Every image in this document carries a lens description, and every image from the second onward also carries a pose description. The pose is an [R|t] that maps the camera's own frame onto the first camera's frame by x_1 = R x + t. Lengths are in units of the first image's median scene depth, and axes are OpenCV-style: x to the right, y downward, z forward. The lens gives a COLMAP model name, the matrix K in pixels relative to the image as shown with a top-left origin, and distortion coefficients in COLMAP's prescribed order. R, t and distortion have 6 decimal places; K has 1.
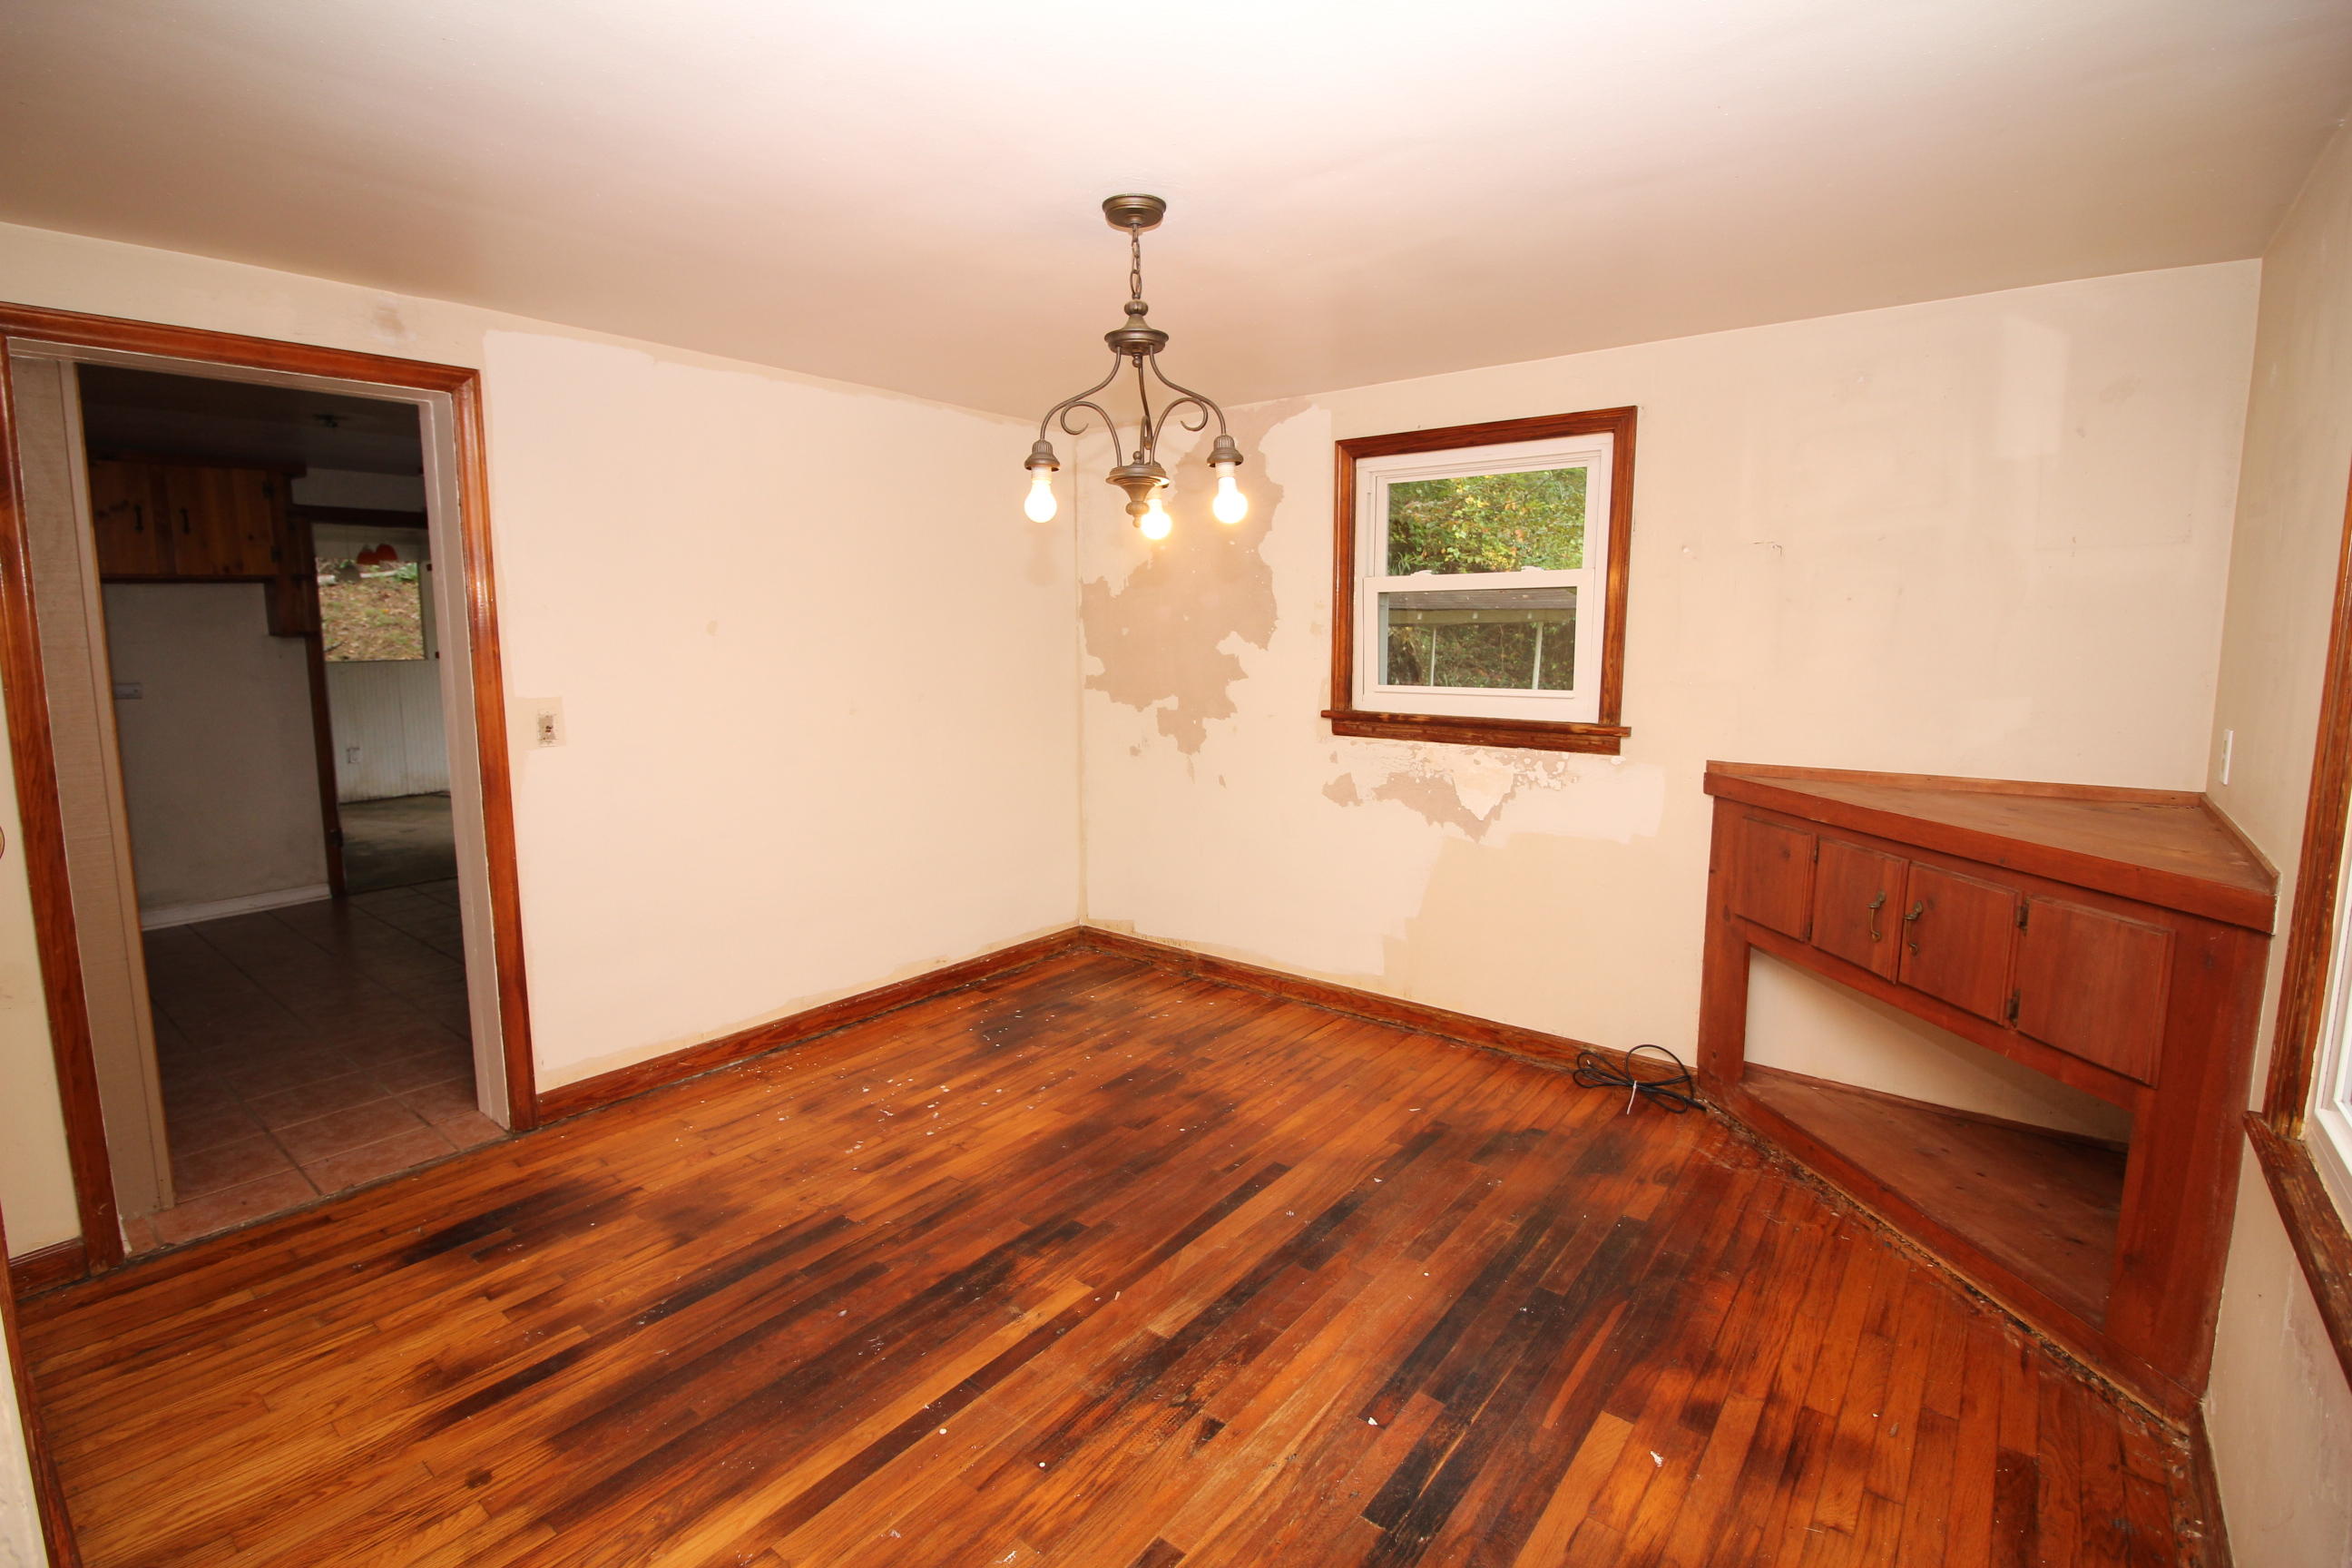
lens RADIAL K [[1087.6, 0, 1175.7], [0, 1087.6, 771.6], [0, 0, 1]] dist [-0.010219, -0.006505]
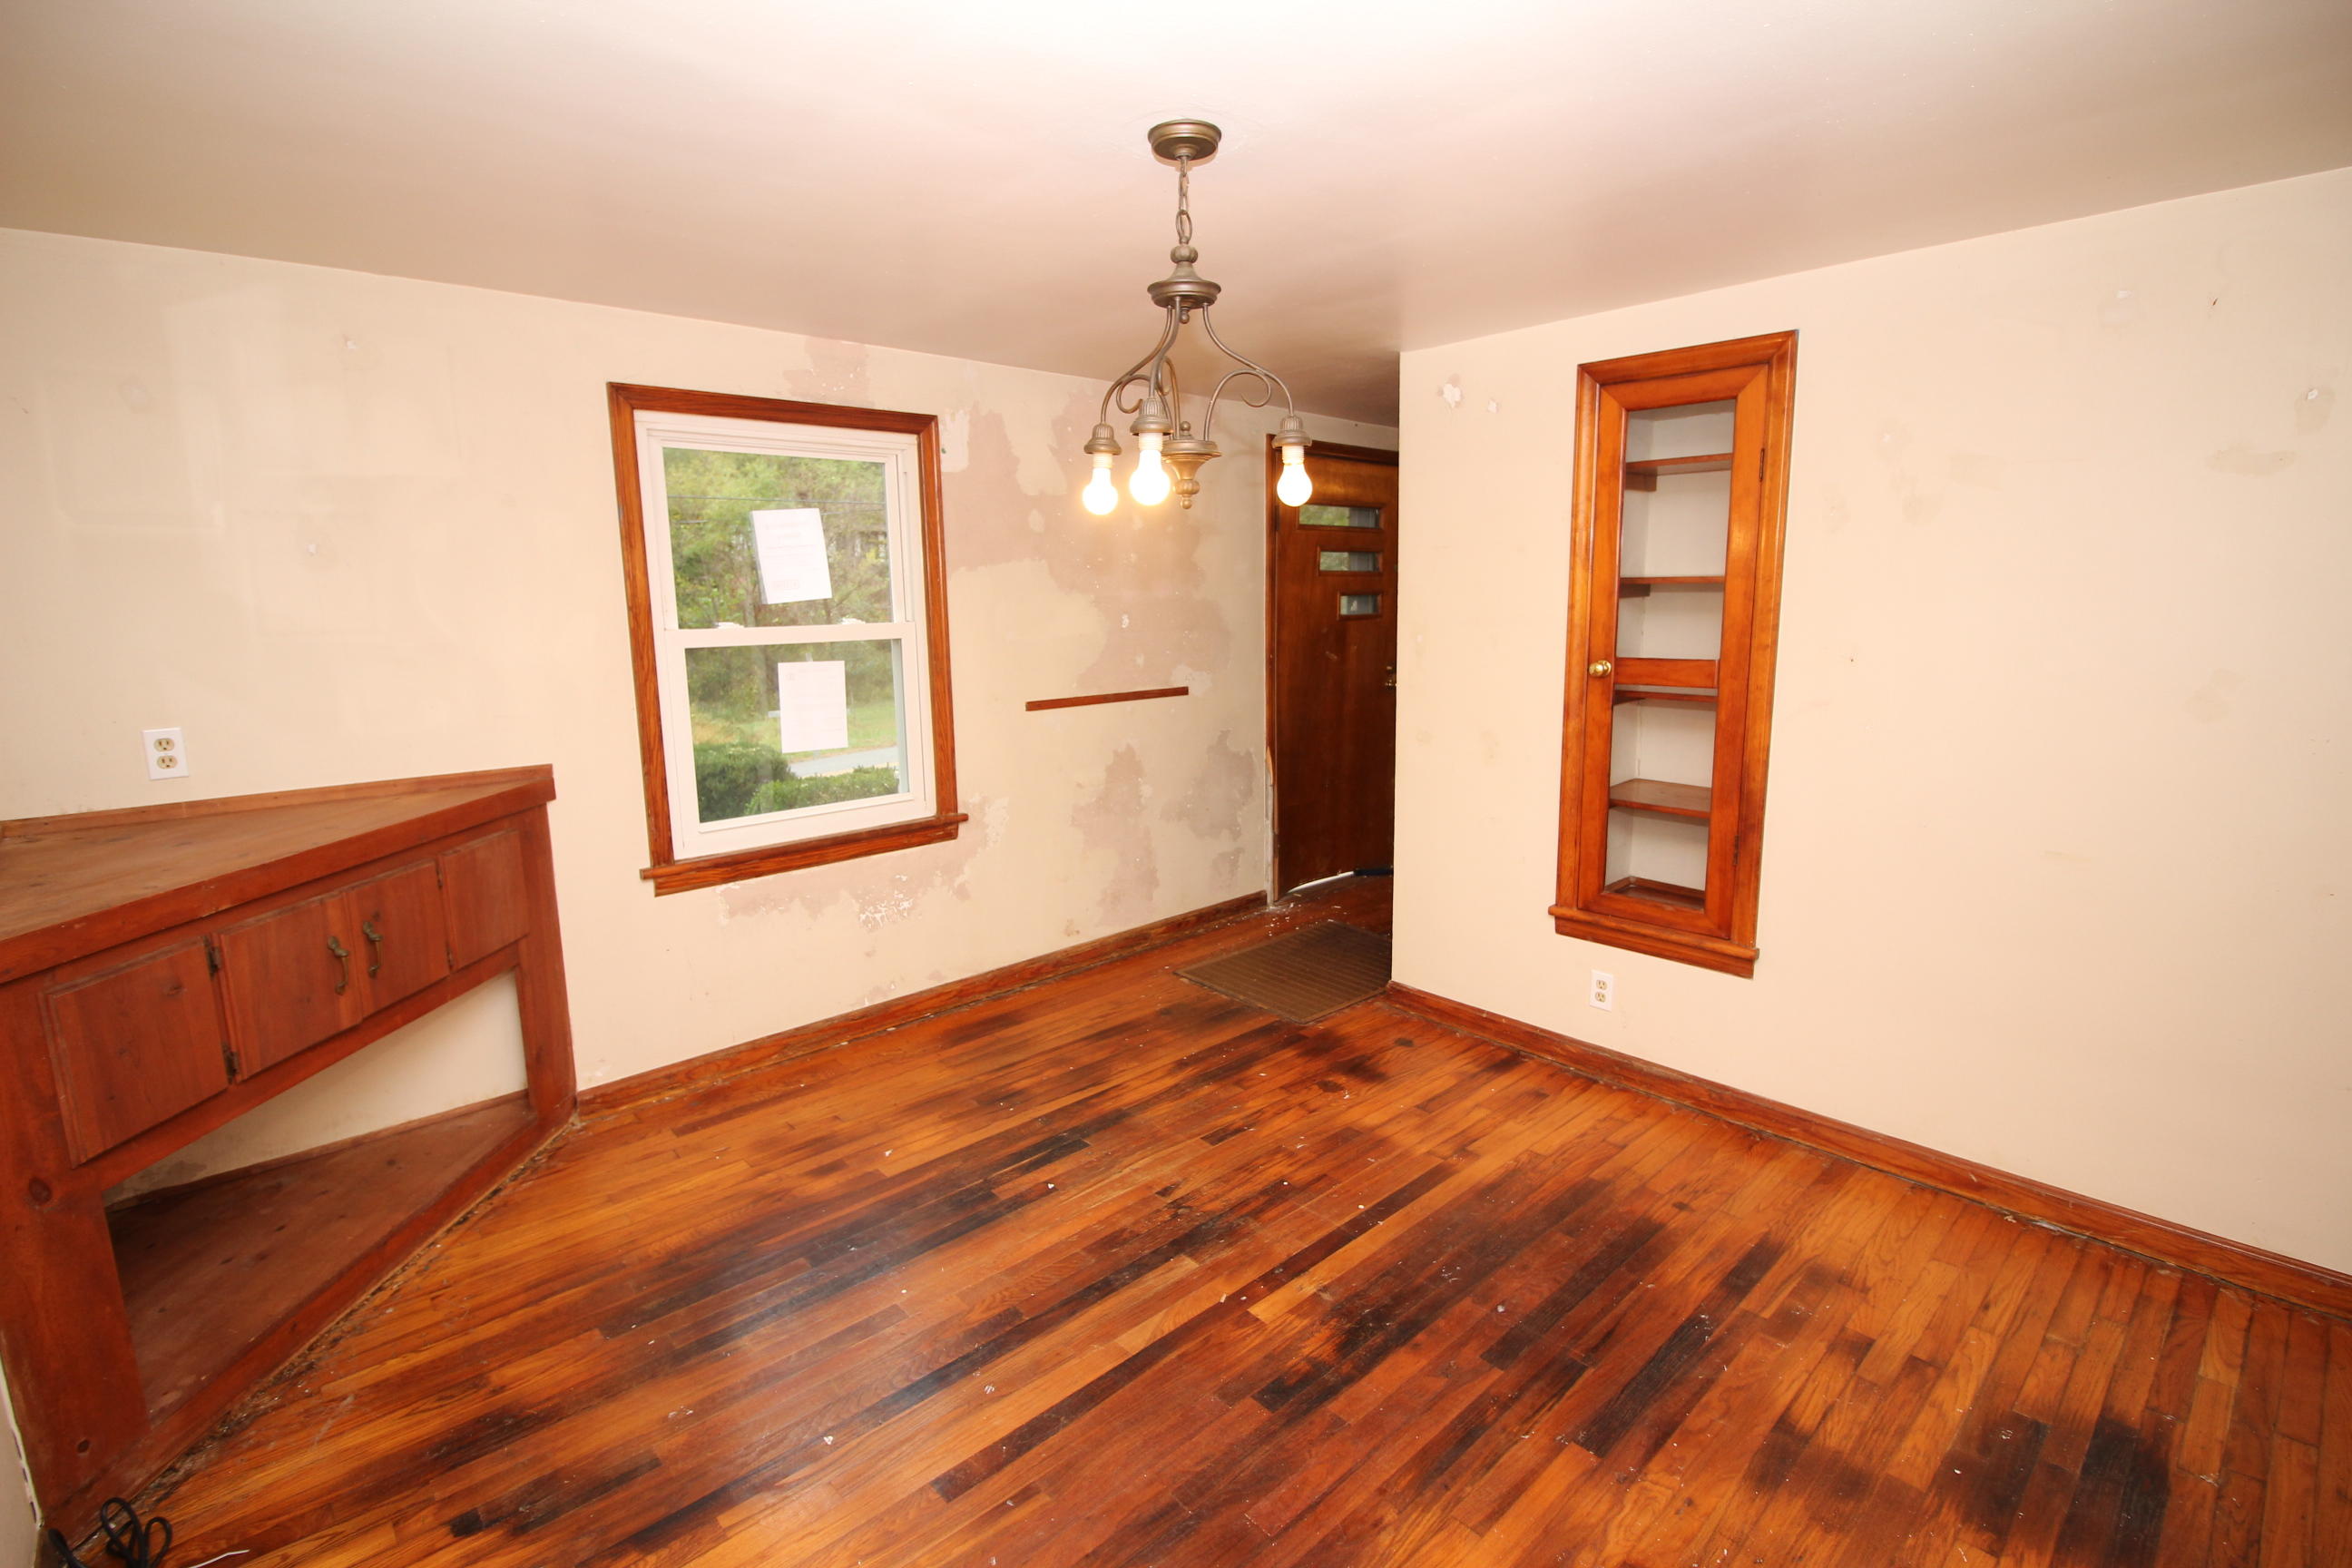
lens RADIAL K [[1087.6, 0, 1173.8], [0, 1087.6, 776.9], [0, 0, 1]] dist [-0.010219, -0.006505]
pose [[-0.987403, -0.014872, 0.157527, -0.163579], [0.034193, 0.951993, 0.304203, -0.279431], [-0.154489, 0.305757, -0.939492, 1.854991]]
